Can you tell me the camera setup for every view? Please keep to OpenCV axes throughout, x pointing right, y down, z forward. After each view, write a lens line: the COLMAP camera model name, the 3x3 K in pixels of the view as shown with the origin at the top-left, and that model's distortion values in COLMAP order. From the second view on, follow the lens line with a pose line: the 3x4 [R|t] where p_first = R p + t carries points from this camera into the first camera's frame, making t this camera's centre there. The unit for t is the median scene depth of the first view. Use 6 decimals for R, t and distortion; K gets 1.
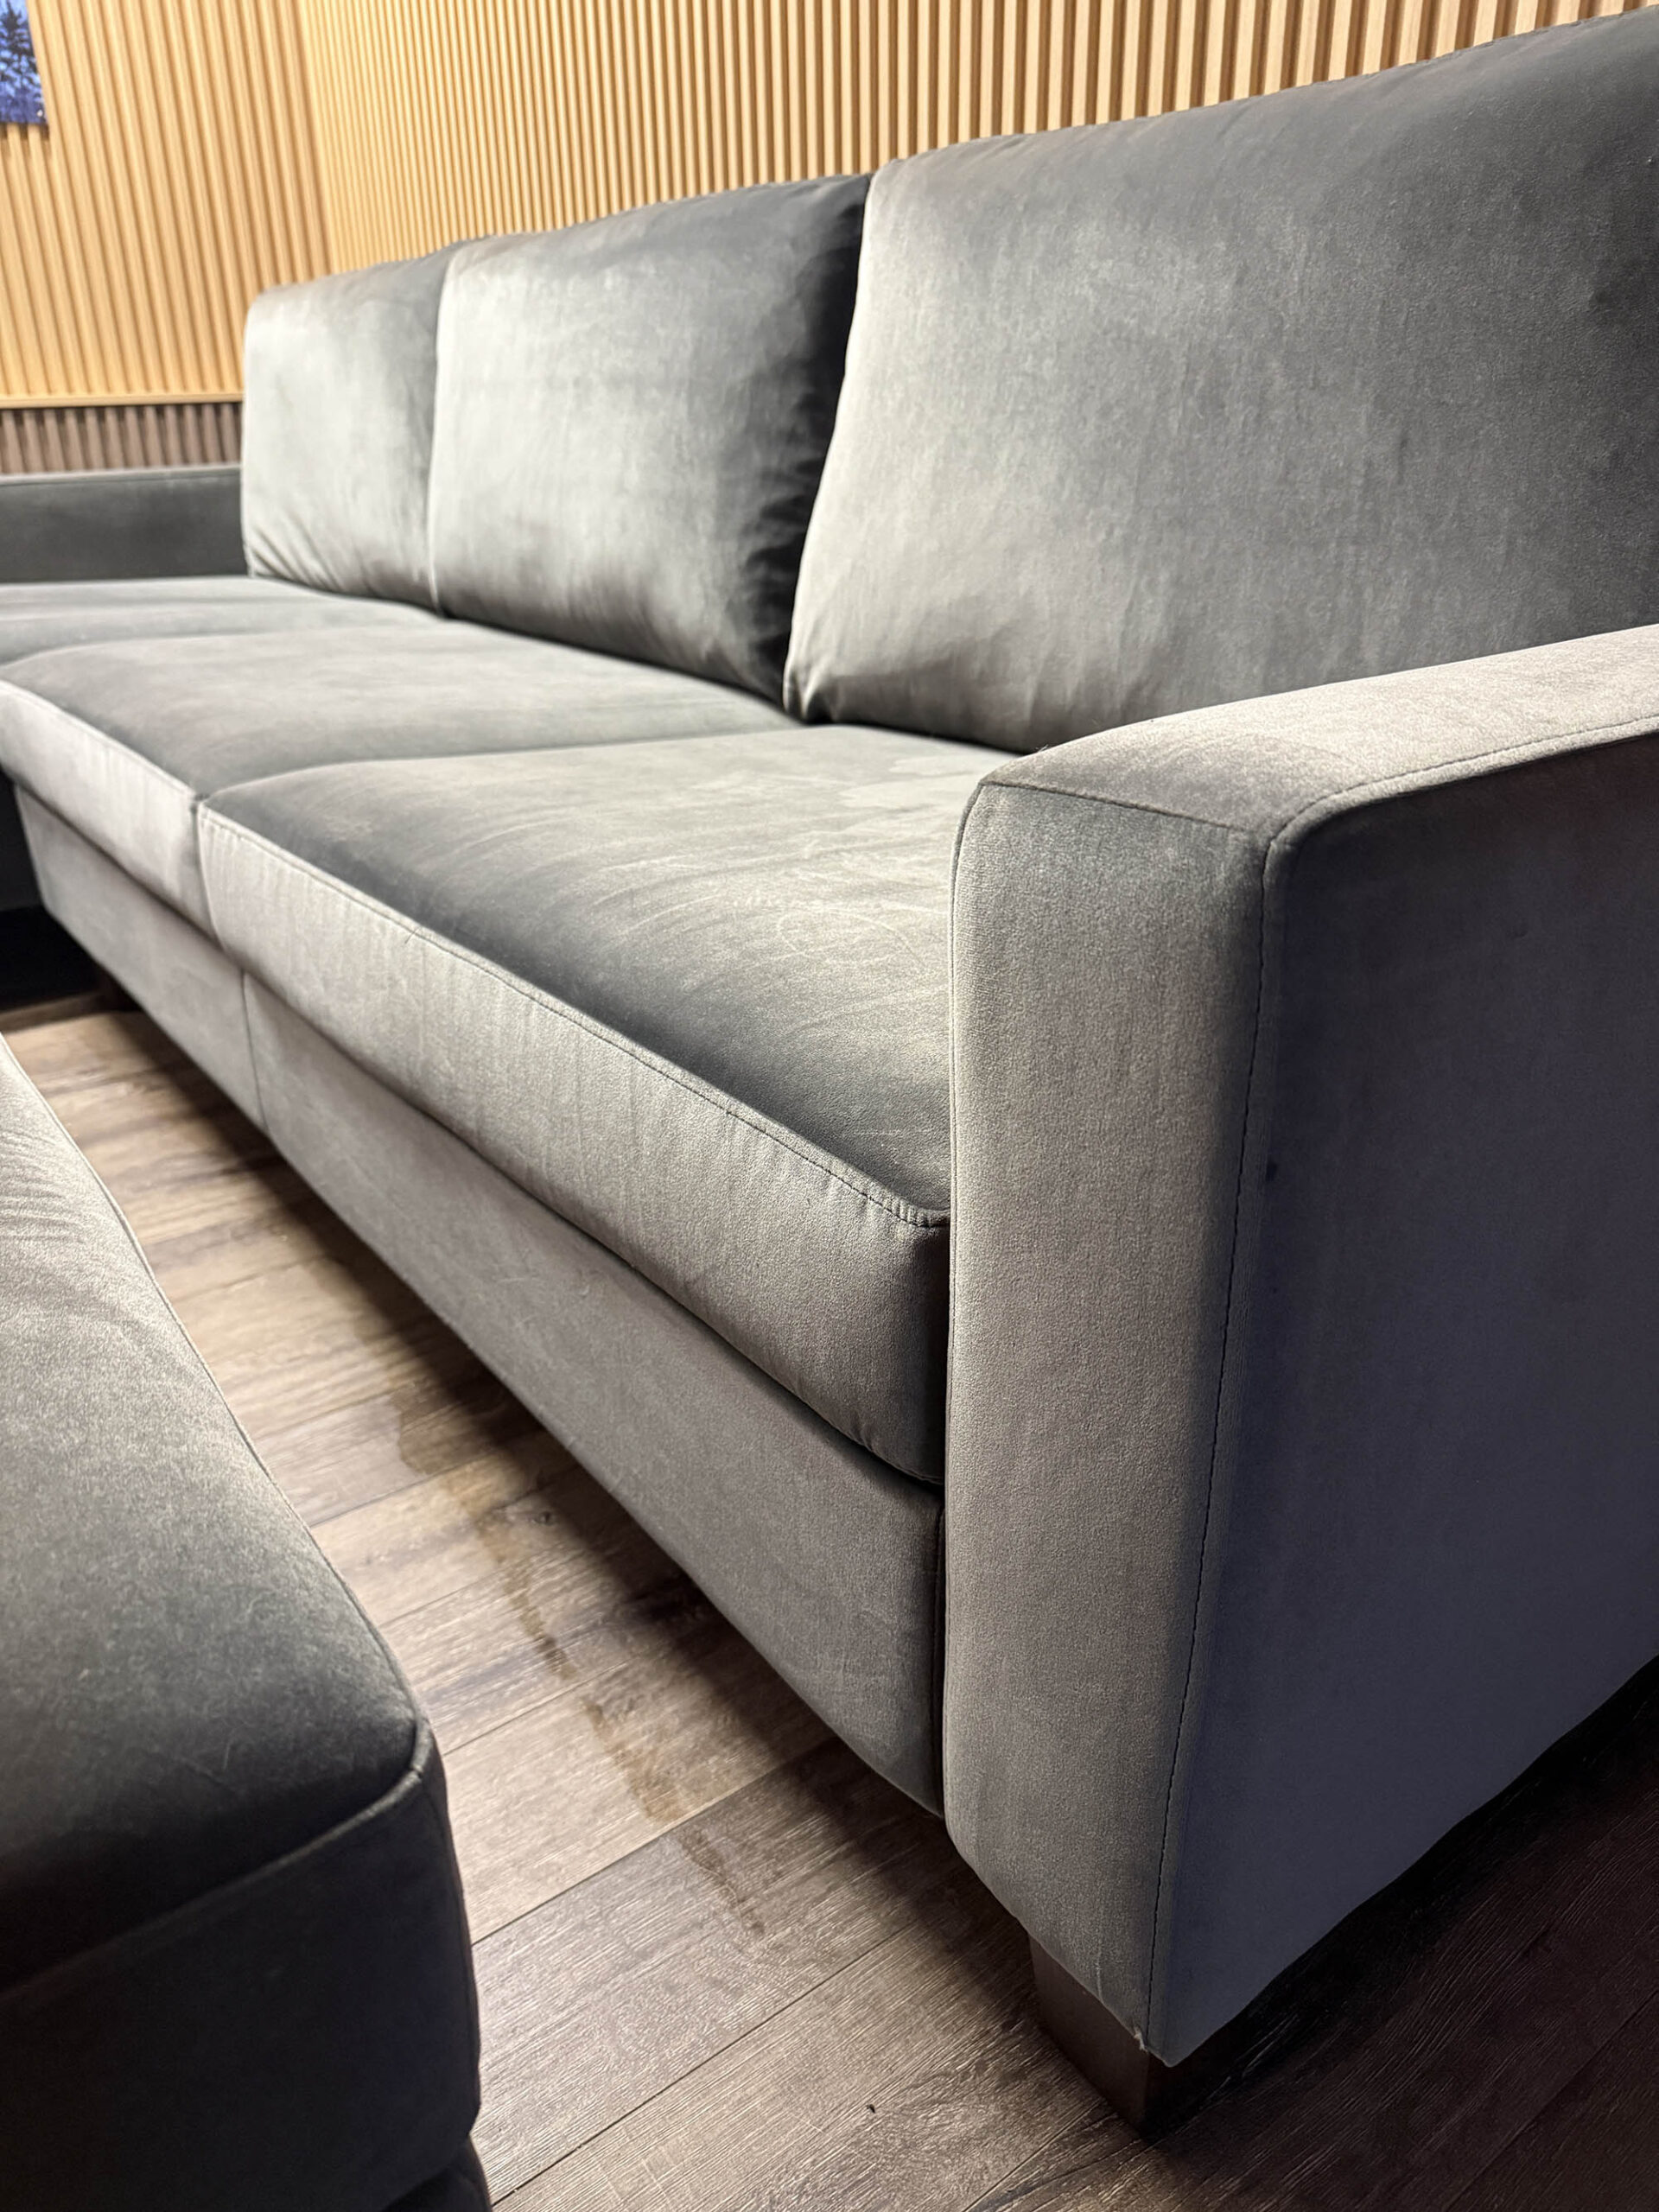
lens RADIAL K [[1589.8, 0, 817.2], [0, 1589.8, 1101.7], [0, 0, 1]] dist [0.001139, -0.000202]
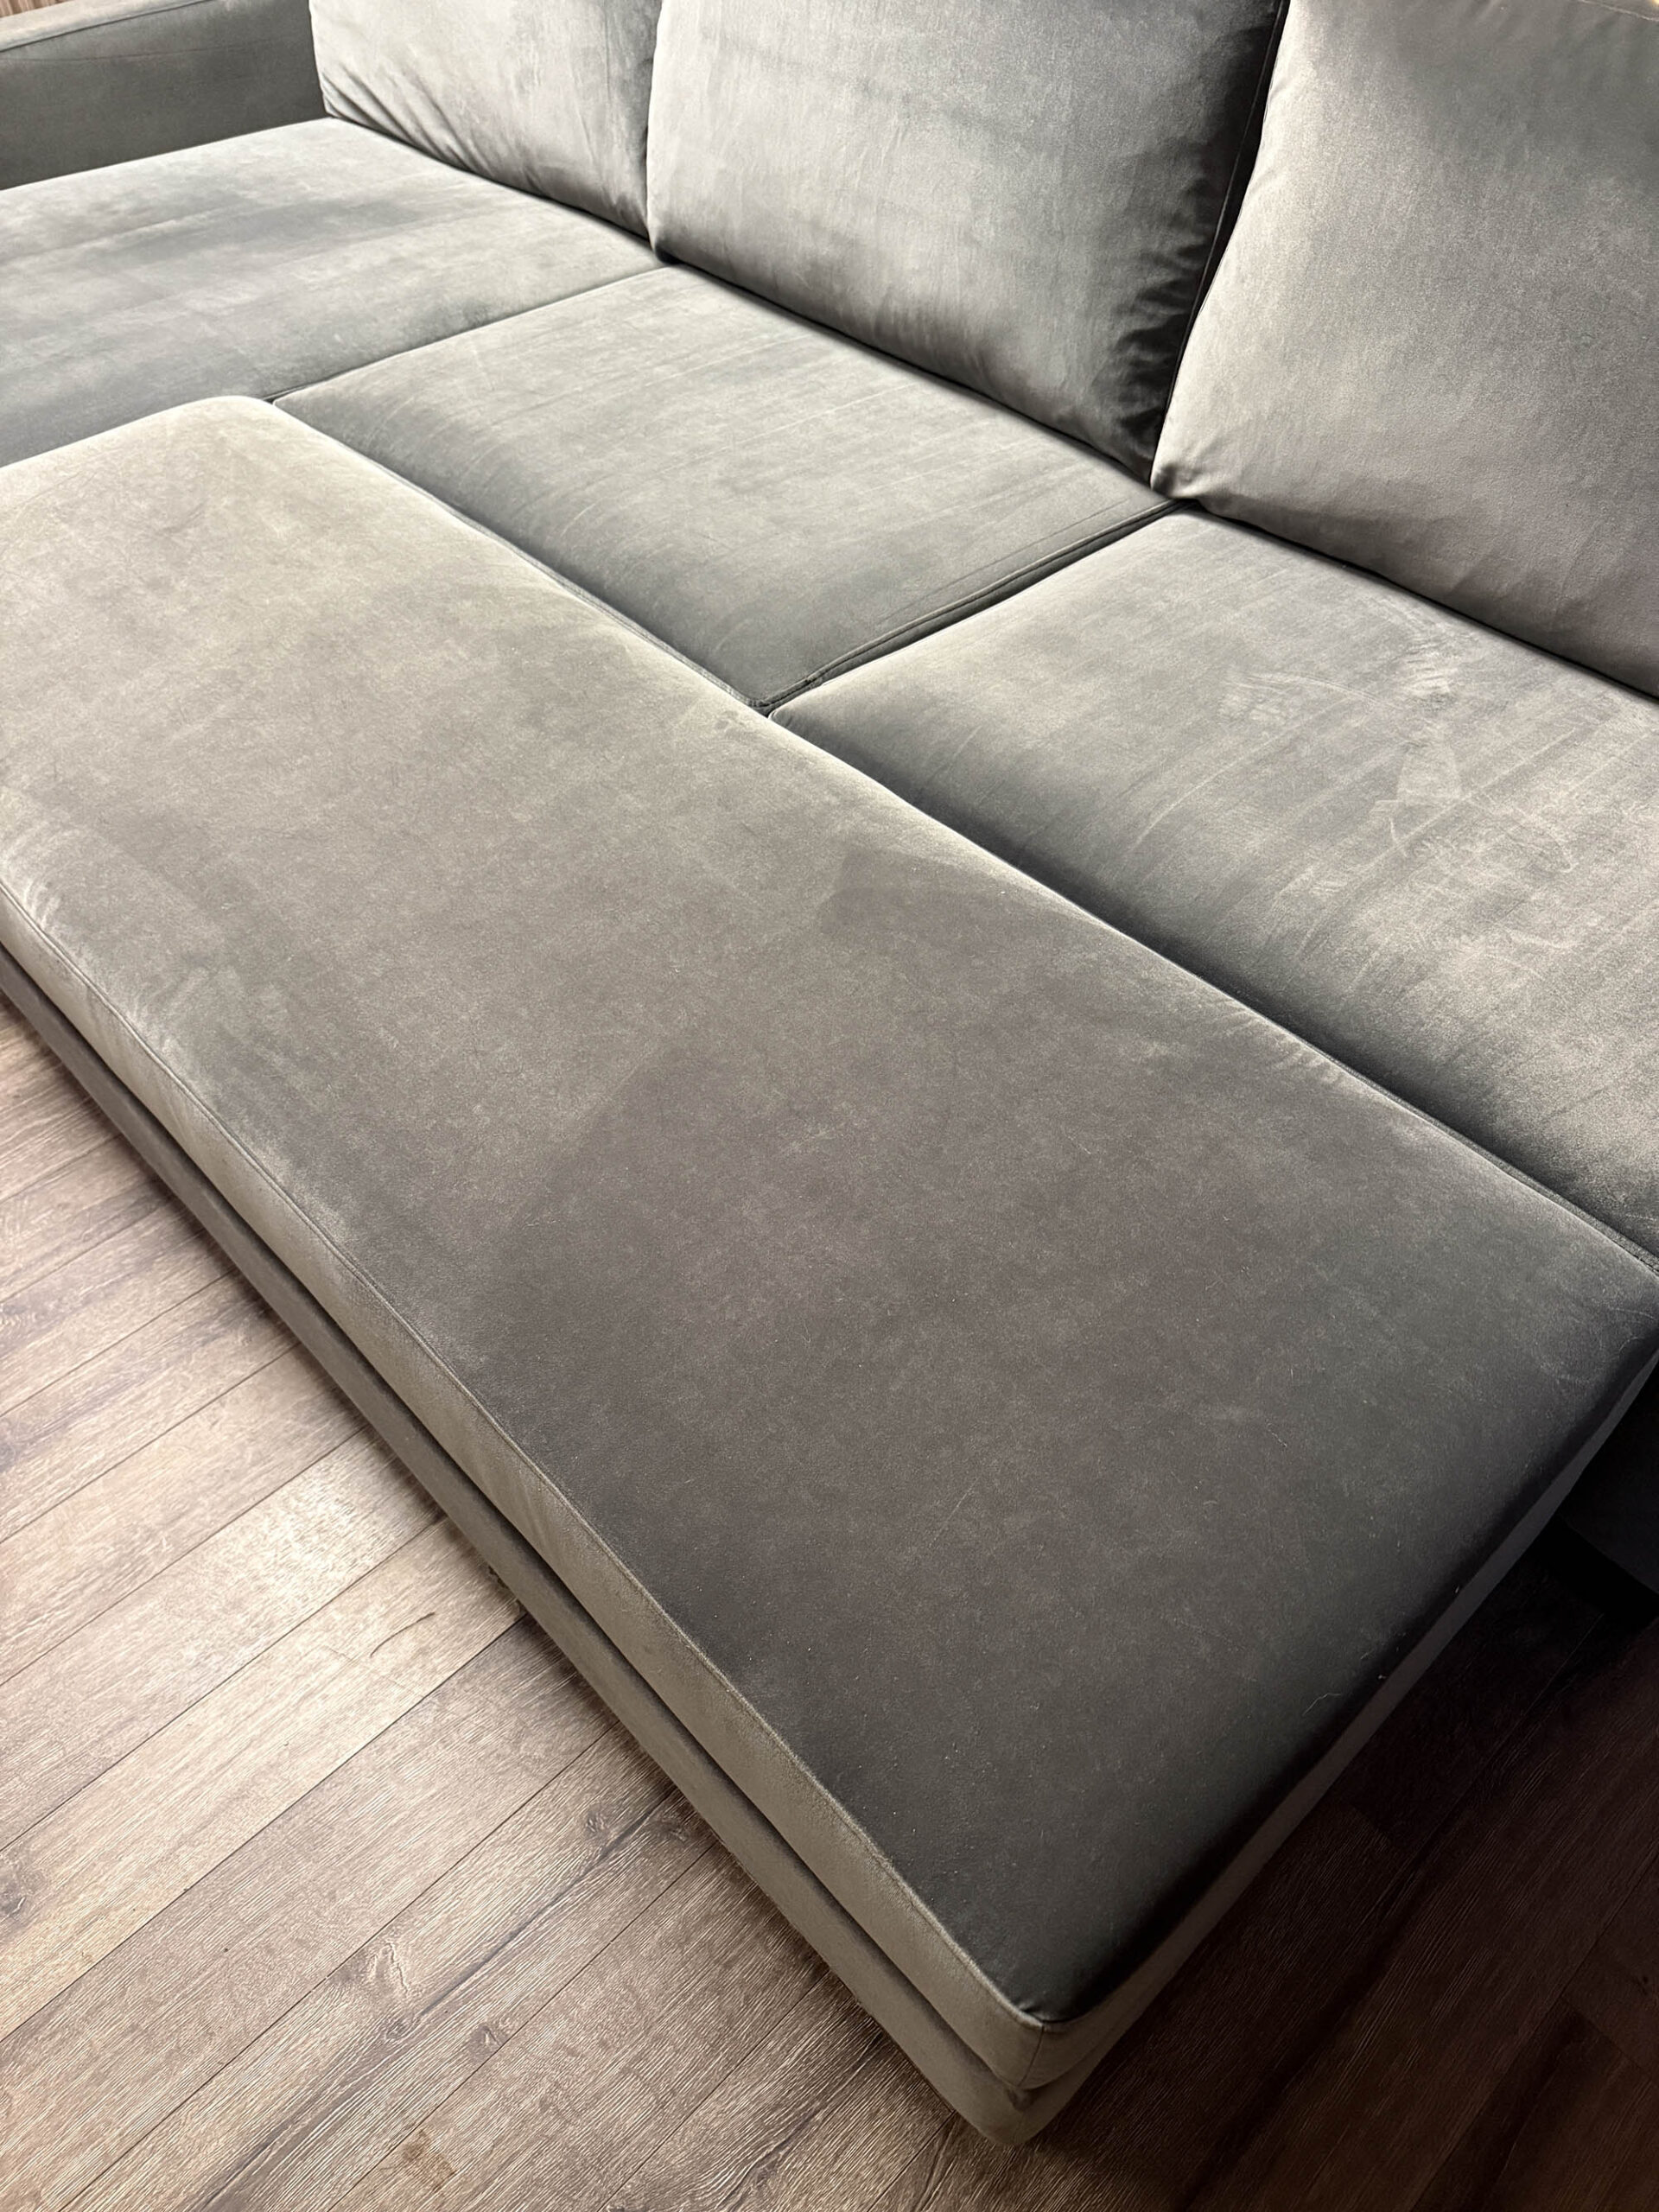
lens RADIAL K [[1589.8, 0, 817.2], [0, 1589.8, 1101.7], [0, 0, 1]] dist [0.001139, -0.000202]
pose [[0.992435, -0.095668, 0.076940, -0.370197], [0.055385, 0.908198, 0.414860, -0.328021], [-0.109566, -0.407461, 0.906626, -0.144466]]
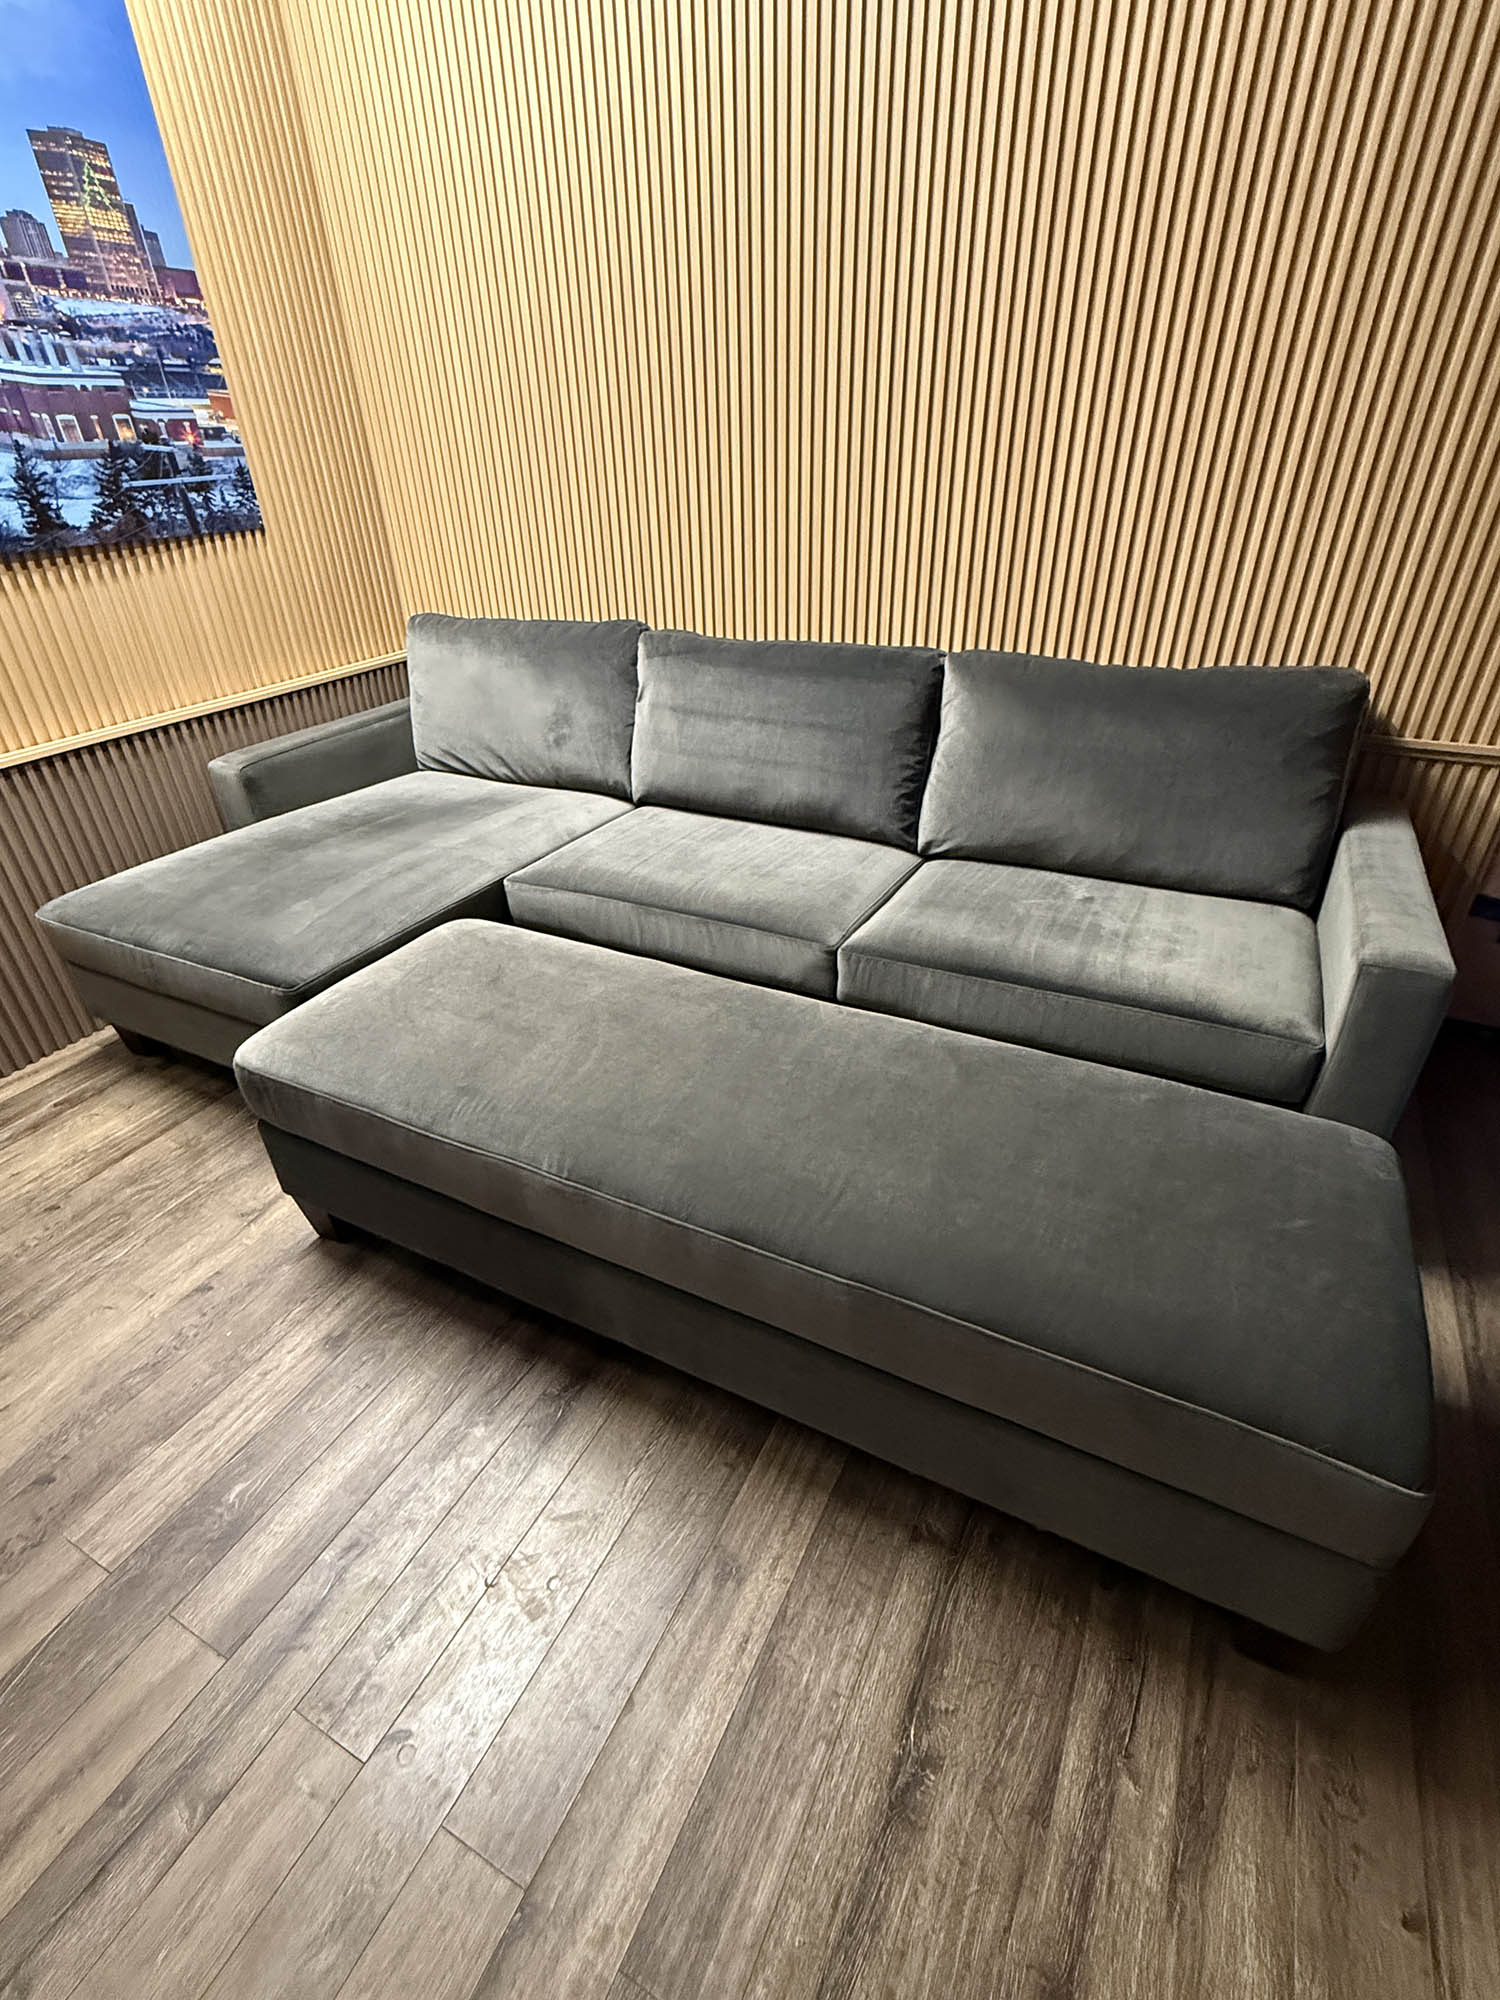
lens RADIAL K [[919.9, 0, 745.9], [0, 919.9, 1007.9], [0, 0, 1]] dist [0.003543, -0.000313]
pose [[0.889737, -0.240761, 0.387817, -0.915518], [0.190480, 0.967914, 0.163888, -0.300116], [-0.414832, -0.071945, 0.907049, -0.278740]]
